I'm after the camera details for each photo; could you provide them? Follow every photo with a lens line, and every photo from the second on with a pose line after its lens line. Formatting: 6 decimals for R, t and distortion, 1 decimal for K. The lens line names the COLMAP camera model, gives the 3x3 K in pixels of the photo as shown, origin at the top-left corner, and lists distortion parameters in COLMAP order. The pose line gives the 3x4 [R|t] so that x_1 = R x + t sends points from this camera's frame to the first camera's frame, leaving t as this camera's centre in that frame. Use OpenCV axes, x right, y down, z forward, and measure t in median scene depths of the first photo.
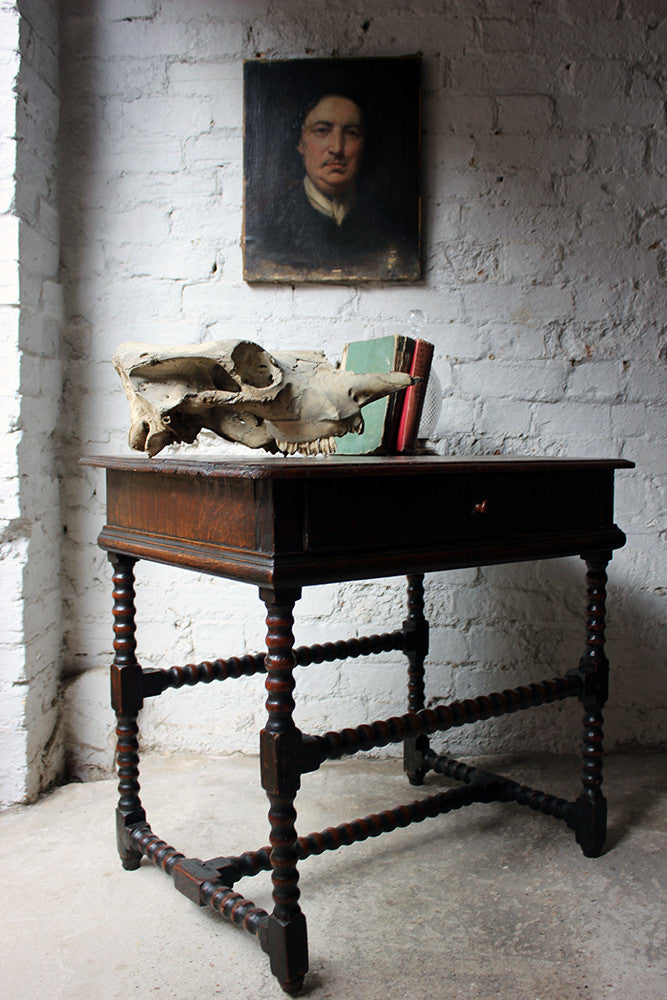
lens RADIAL K [[1125.9, 0, 341.6], [0, 1125.9, 510.9], [0, 0, 1]] dist [-0.080321, 0.000000]
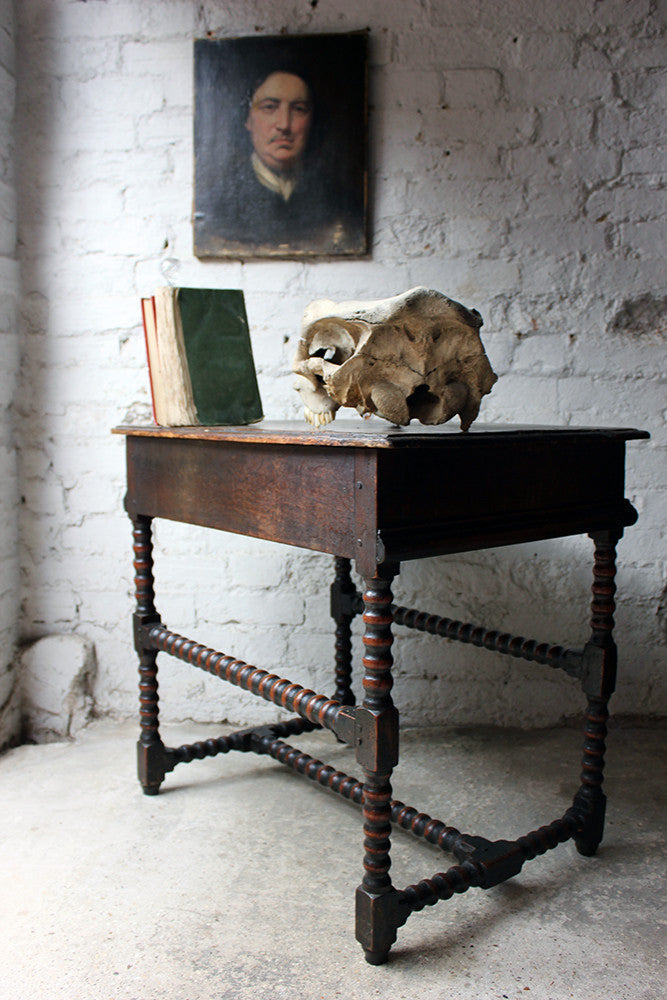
lens RADIAL K [[1125.9, 0, 339.0], [0, 1125.9, 514.3], [0, 0, 1]] dist [-0.080321, 0.000000]
pose [[0.998608, 0.007440, -0.052225, 0.099945], [-0.006822, 0.999905, 0.012009, 0.016109], [0.052309, -0.011636, 0.998563, -0.010895]]
